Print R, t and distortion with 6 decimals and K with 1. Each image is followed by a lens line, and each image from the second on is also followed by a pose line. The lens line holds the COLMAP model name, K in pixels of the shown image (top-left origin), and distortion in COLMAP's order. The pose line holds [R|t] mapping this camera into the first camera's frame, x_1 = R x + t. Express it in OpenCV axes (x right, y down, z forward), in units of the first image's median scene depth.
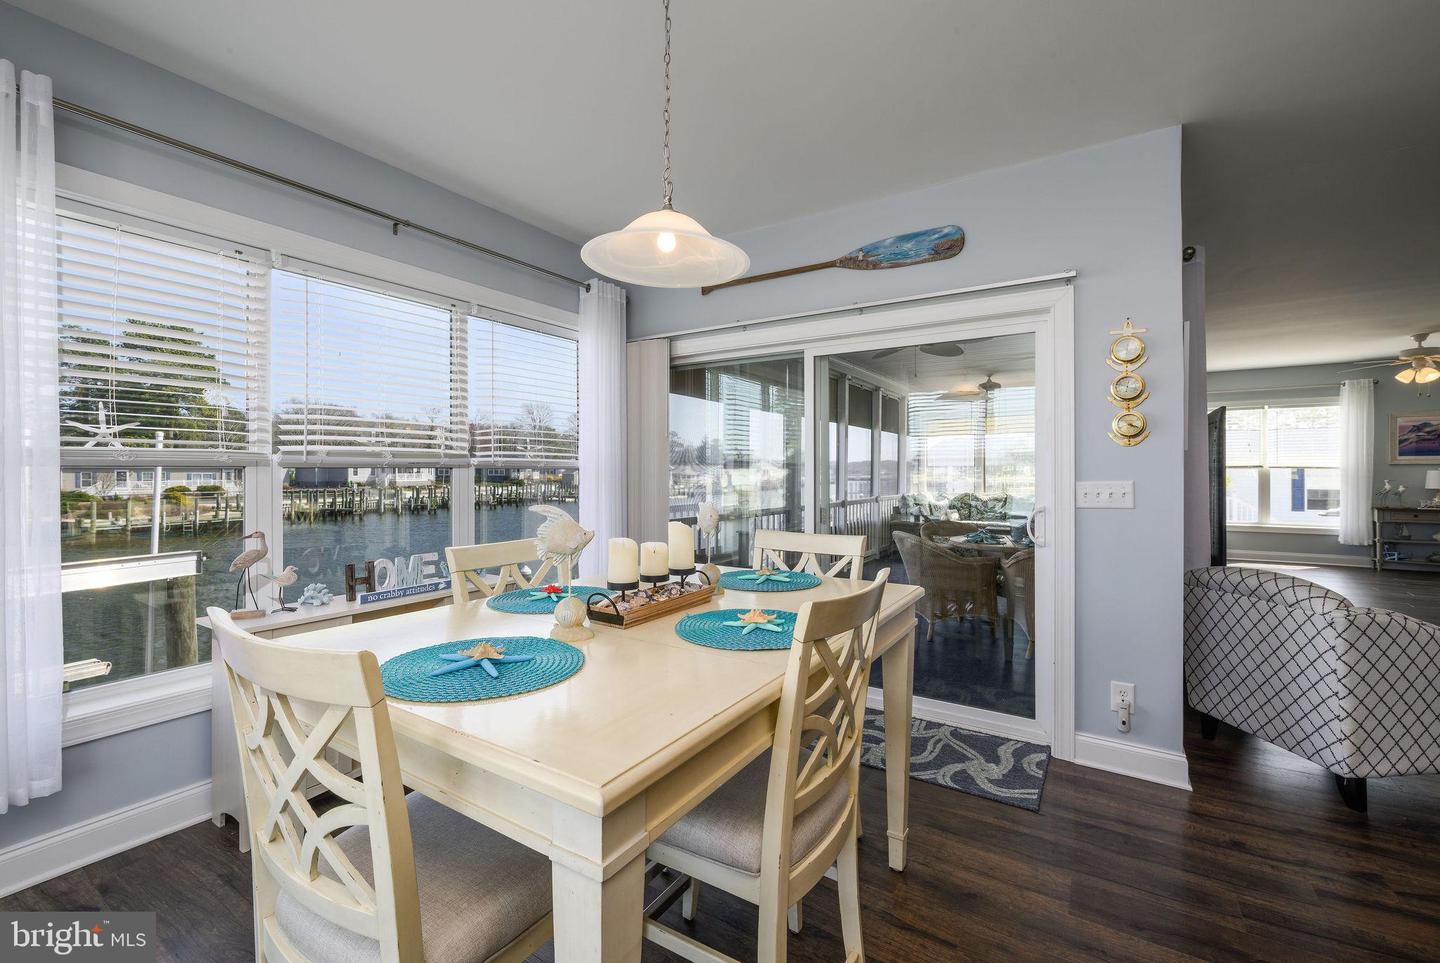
lens RADIAL K [[582.1, 0, 737.9], [0, 582.1, 468.0], [0, 0, 1]] dist [0.020230, 0.000087]
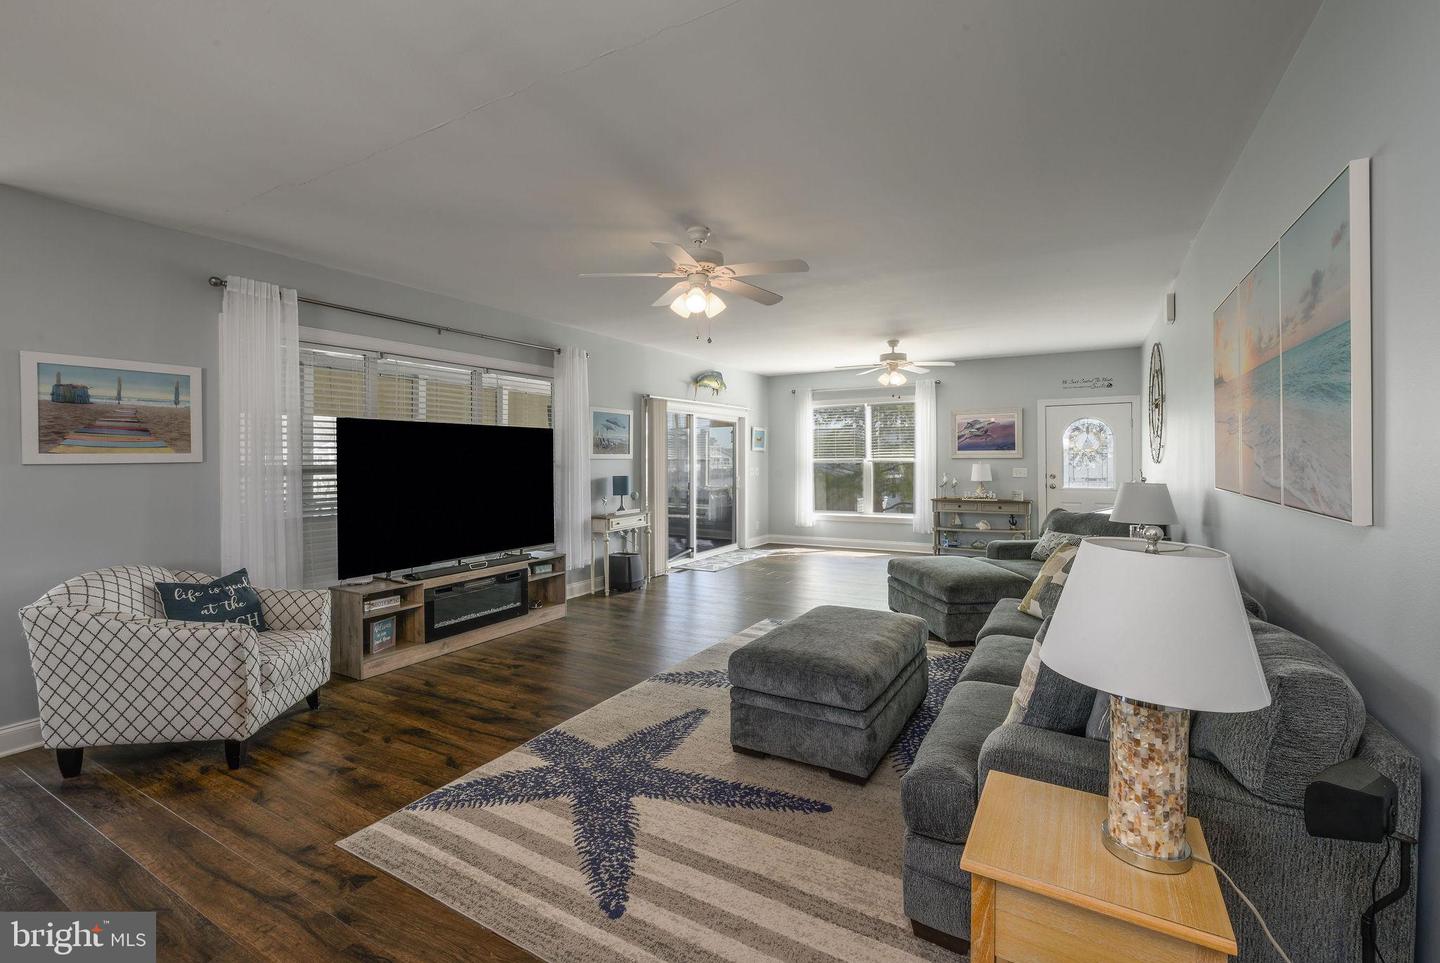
lens RADIAL K [[601.9, 0, 719.6], [0, 601.9, 455.0], [0, 0, 1]] dist [0.000306, -0.000066]
pose [[0.998628, -0.005393, 0.052087, 1.216655], [0.005624, 0.999975, -0.004294, -0.019836], [-0.052063, 0.004582, 0.998633, -0.122962]]
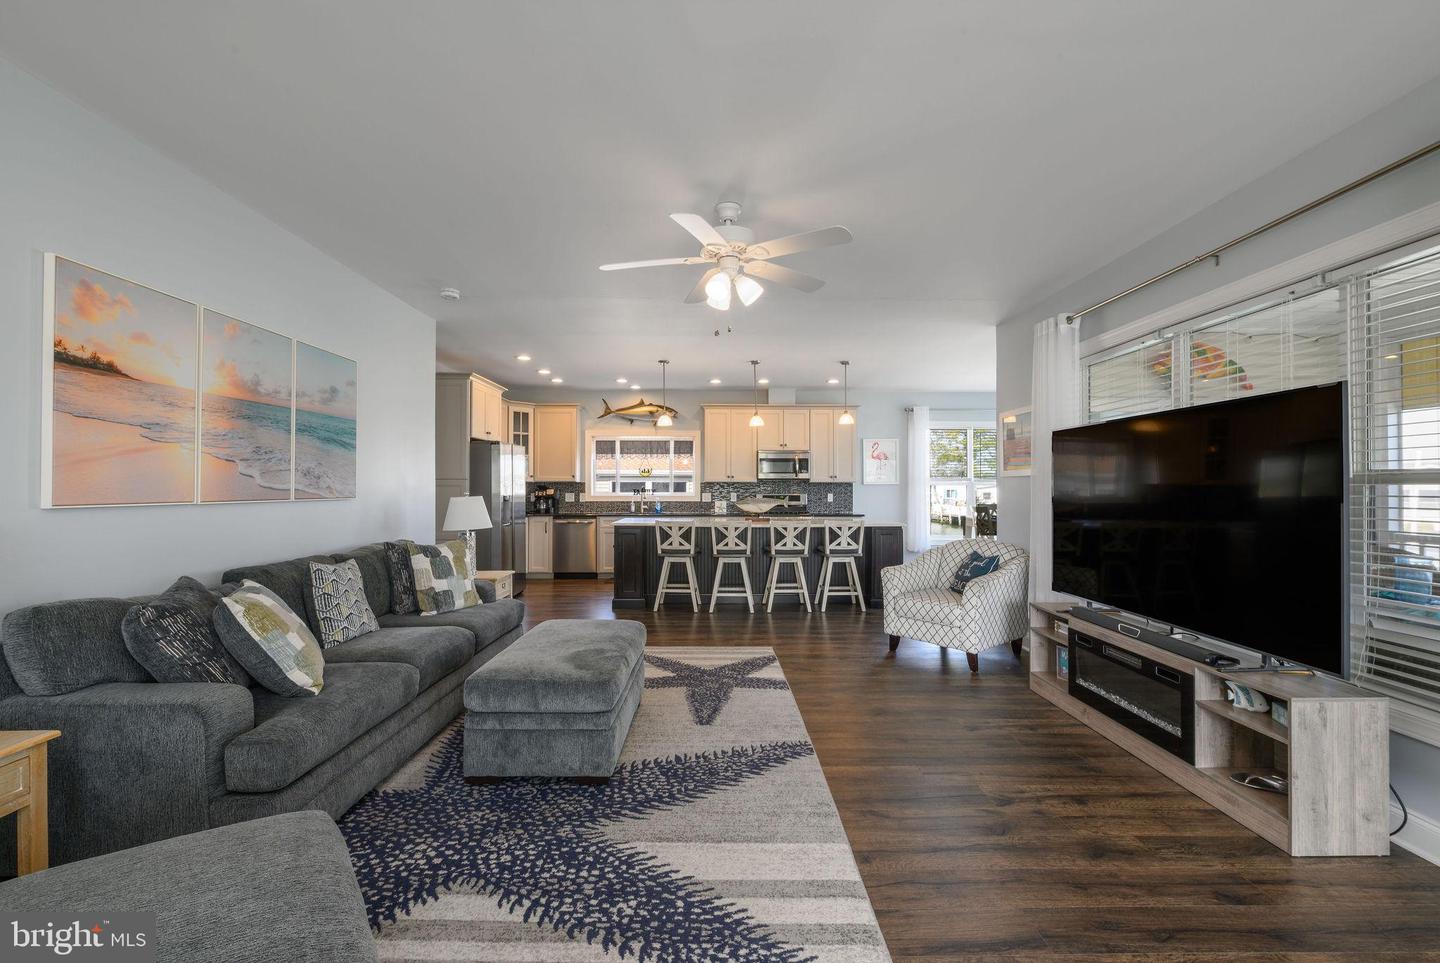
lens RADIAL K [[605.9, 0, 696.2], [0, 605.9, 481.5], [0, 0, 1]] dist [-0.000930, -0.000327]
pose [[-0.844352, -0.004871, -0.535766, 1.661563], [-0.000111, 0.999960, -0.008916, 0.003775], [0.535789, -0.007469, -0.844319, 1.318758]]
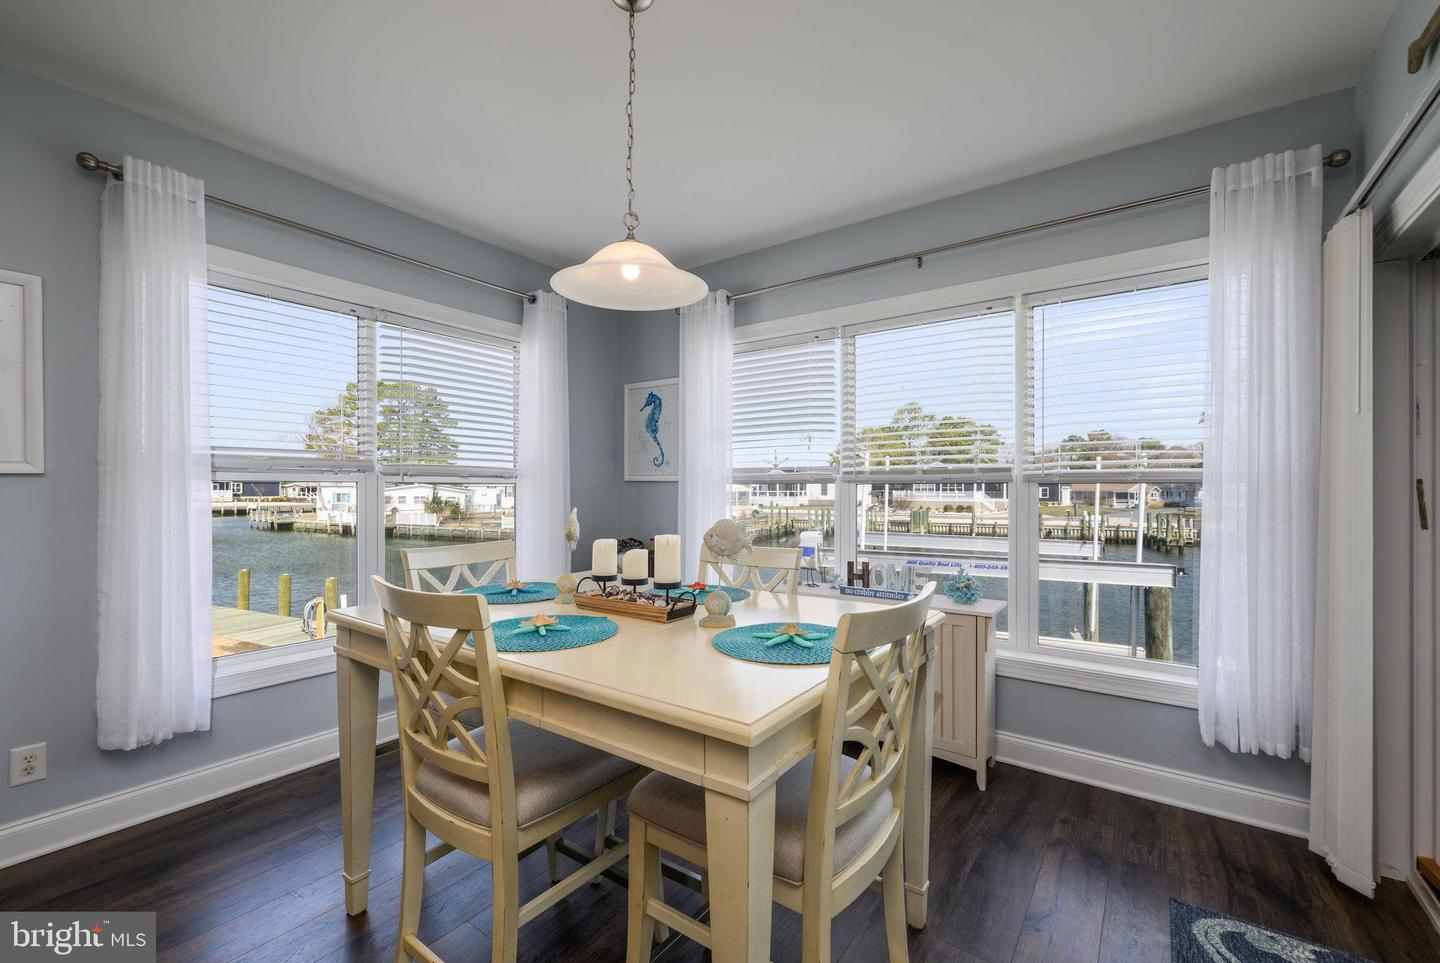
lens RADIAL K [[604.4, 0, 724.3], [0, 604.4, 489.4], [0, 0, 1]] dist [-0.001169, -0.000155]
pose [[-0.044451, -0.000012, -0.999012, 0.373437], [0.001497, 0.999999, -0.000079, 0.007537], [0.999010, -0.001499, -0.044451, 0.473496]]
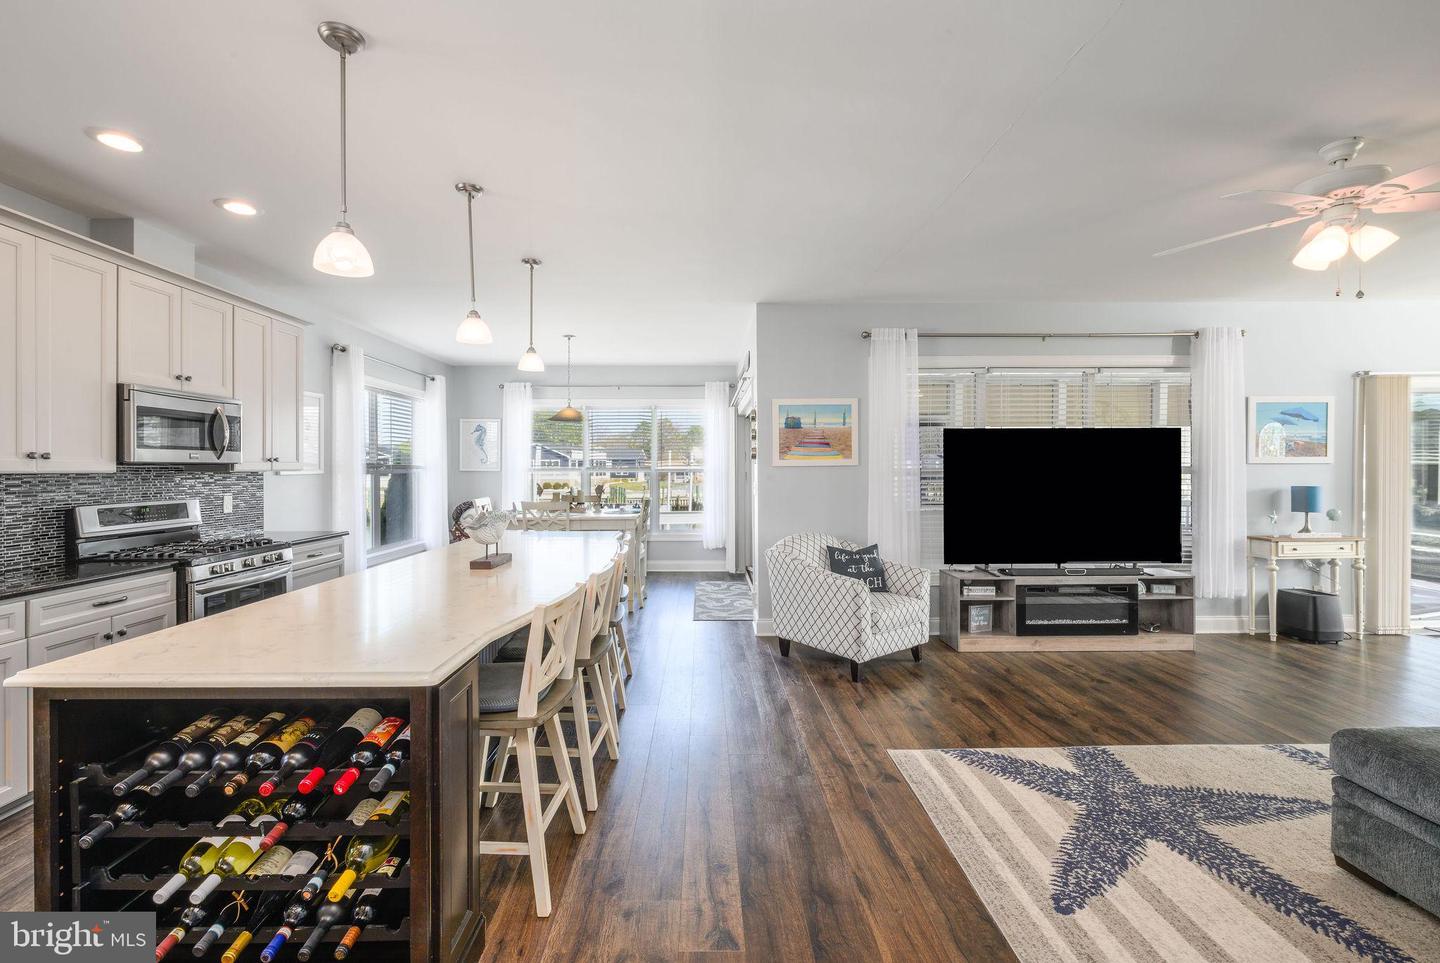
lens RADIAL K [[601.9, 0, 719.6], [0, 601.9, 455.0], [0, 0, 1]] dist [0.000306, -0.000066]
pose [[0.567693, -0.017947, -0.823045, 1.381537], [0.004359, 0.999814, -0.018794, -0.016491], [0.823229, 0.007081, 0.567666, -0.141199]]
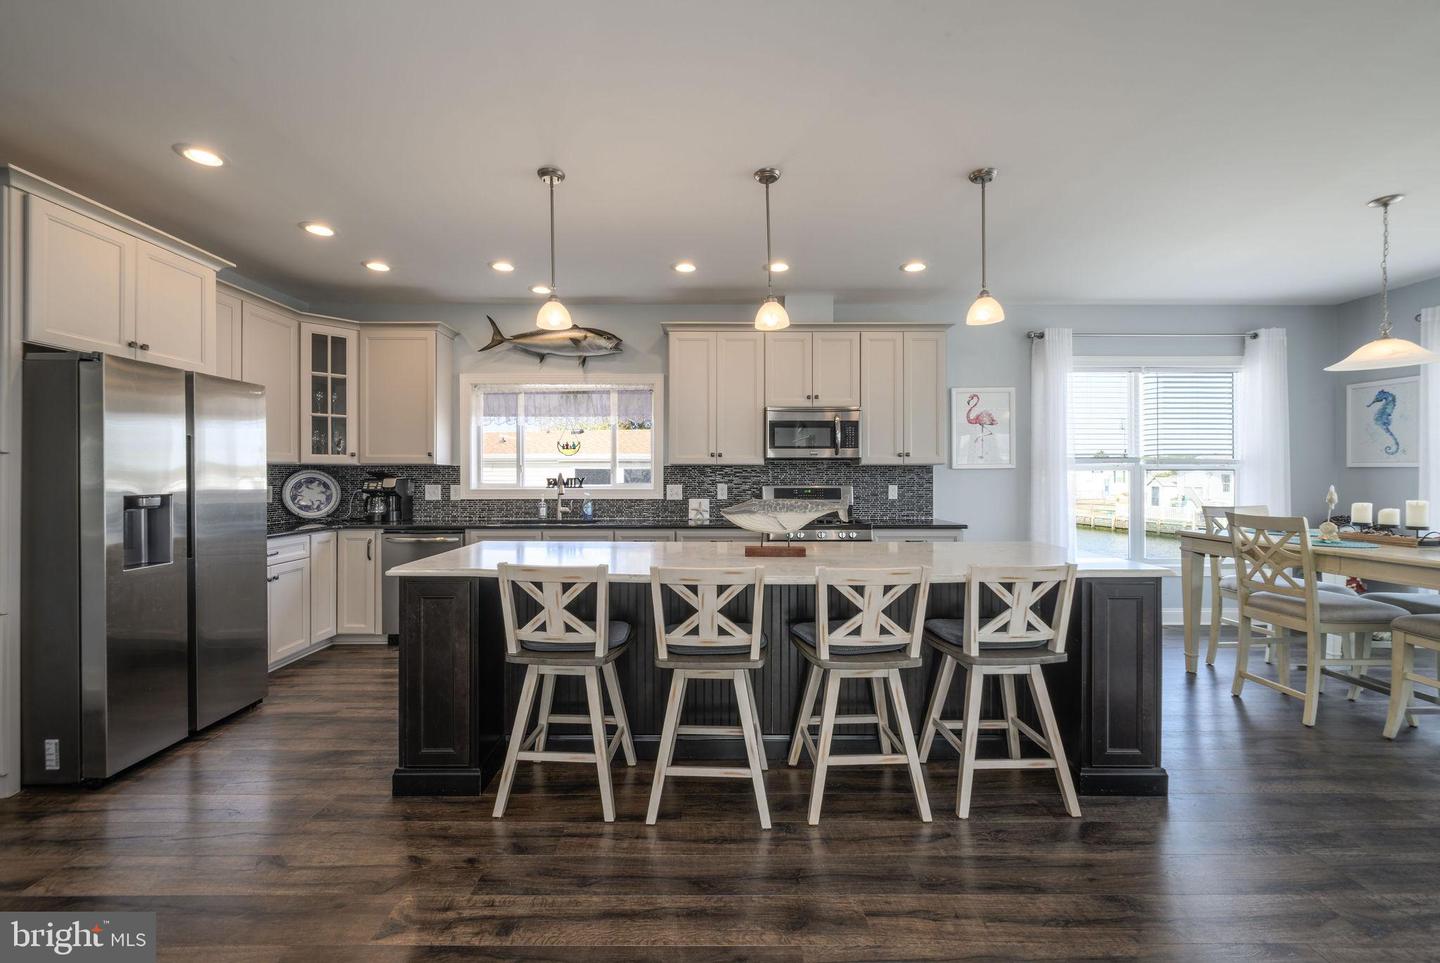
lens RADIAL K [[593.5, 0, 699.3], [0, 593.5, 477.8], [0, 0, 1]] dist [-0.001357, -0.000331]
pose [[-0.837783, 0.003603, -0.545992, 1.083666], [0.001577, 0.999990, 0.004179, 0.007314], [0.546001, 0.002640, -0.837780, 0.543664]]
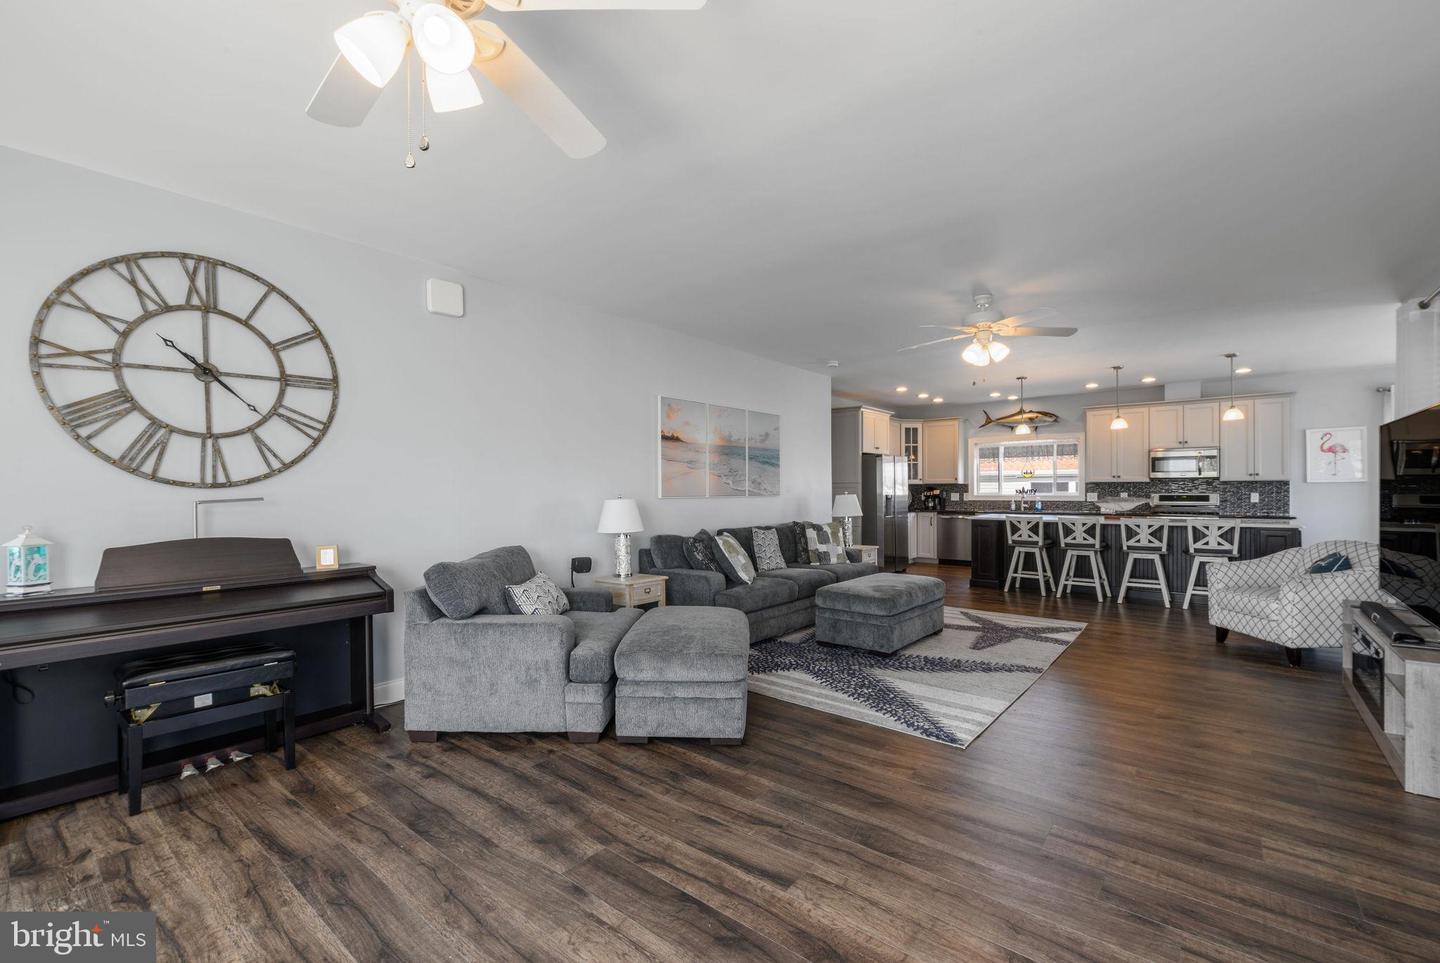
lens RADIAL K [[587.6, 0, 714.6], [0, 587.6, 492.0], [0, 0, 1]] dist [0.000932, 0.000047]
pose [[-0.992622, 0.006293, 0.121083, 1.584963], [0.006785, 0.999970, 0.003653, 0.005205], [-0.121056, 0.004448, -0.992636, 1.821333]]
